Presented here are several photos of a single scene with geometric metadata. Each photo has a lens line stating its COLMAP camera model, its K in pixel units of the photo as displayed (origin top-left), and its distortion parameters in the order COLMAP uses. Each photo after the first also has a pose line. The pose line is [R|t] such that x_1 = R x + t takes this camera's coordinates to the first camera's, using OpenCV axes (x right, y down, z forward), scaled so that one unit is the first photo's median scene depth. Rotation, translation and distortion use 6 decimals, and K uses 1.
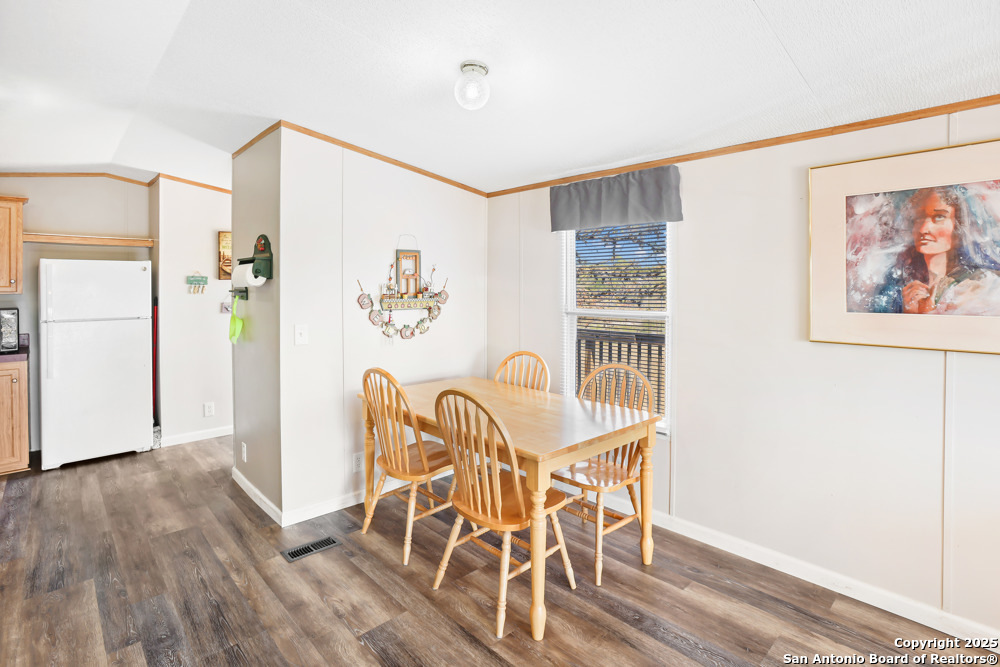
lens RADIAL K [[488.1, 0, 491.8], [0, 488.1, 299.9], [0, 0, 1]] dist [-0.054757, 0.014231]
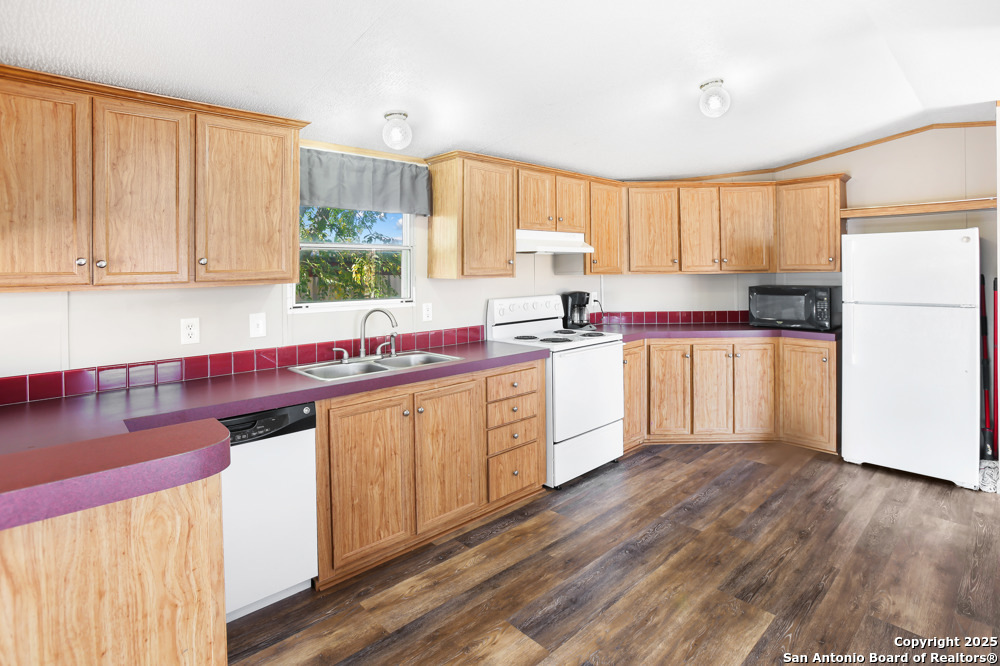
lens RADIAL K [[488.1, 0, 514.3], [0, 488.1, 273.9], [0, 0, 1]] dist [-0.054757, 0.014231]
pose [[0.000951, 0.008491, -0.999963, -0.021244], [-0.019714, 0.999770, 0.008471, -0.007852], [0.999805, 0.019705, 0.001118, 0.480200]]
